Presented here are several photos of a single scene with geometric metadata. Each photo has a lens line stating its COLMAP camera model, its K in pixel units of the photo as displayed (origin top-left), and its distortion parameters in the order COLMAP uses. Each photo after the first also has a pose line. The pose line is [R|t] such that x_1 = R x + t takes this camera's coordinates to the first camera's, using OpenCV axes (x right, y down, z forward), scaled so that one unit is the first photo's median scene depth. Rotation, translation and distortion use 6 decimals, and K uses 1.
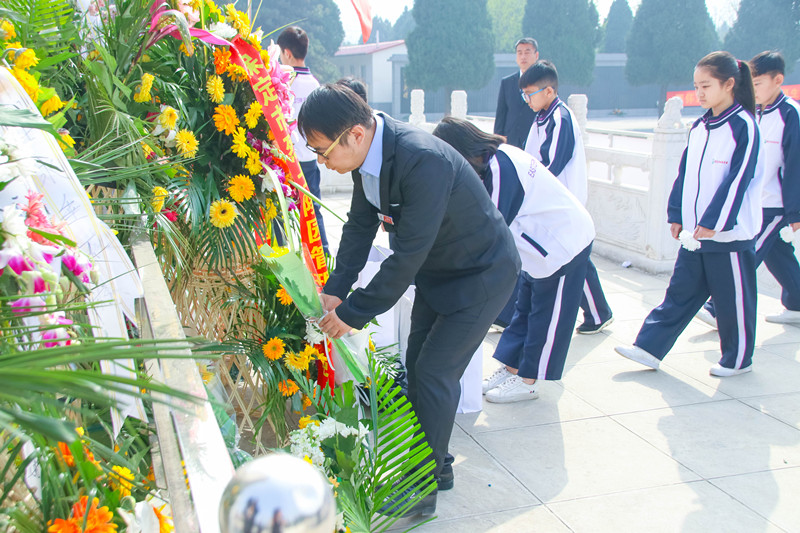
lens RADIAL K [[861.4, 0, 397.4], [0, 861.4, 269.9], [0, 0, 1]] dist [0.089797, 0.000000]
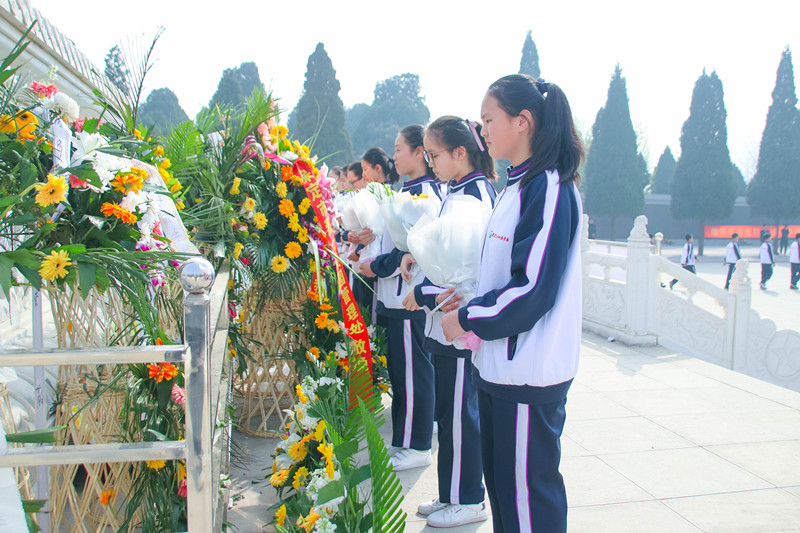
lens RADIAL K [[687.4, 0, 403.6], [0, 687.4, 260.9], [0, 0, 1]] dist [-0.106692, -0.006218]
pose [[0.995677, 0.024906, -0.089483, 0.134189], [-0.036730, 0.990433, -0.133017, 0.084675], [0.085313, 0.135729, 0.987066, -0.225219]]
